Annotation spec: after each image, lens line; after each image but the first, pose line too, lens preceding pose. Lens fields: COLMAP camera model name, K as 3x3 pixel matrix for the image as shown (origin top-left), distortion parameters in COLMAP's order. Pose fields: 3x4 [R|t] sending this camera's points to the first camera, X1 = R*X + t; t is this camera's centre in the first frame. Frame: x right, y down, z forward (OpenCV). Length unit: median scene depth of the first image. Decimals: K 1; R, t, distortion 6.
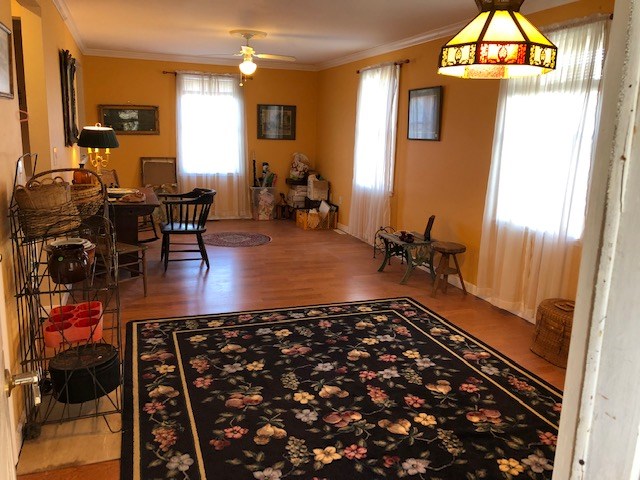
lens RADIAL K [[522.3, 0, 319.2], [0, 522.3, 235.9], [0, 0, 1]] dist [0.005235, 0.006892]
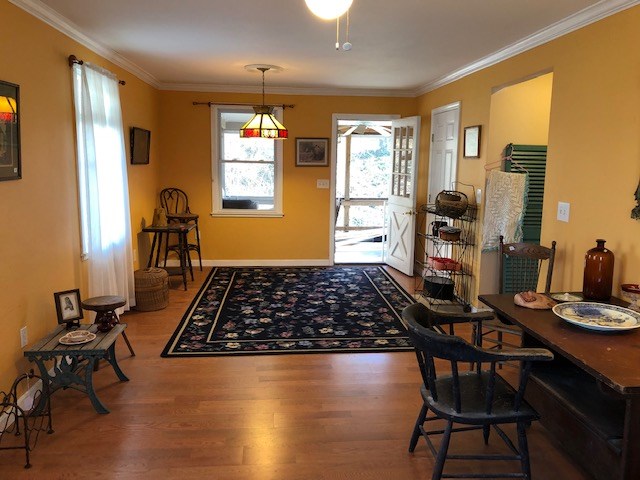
lens RADIAL K [[522.3, 0, 319.2], [0, 522.3, 235.9], [0, 0, 1]] dist [0.005235, 0.006892]
pose [[-0.966549, -0.086024, 0.241625, -0.329719], [0.001715, 0.939887, 0.341481, -0.442954], [-0.256476, 0.330472, -0.908300, 2.031680]]
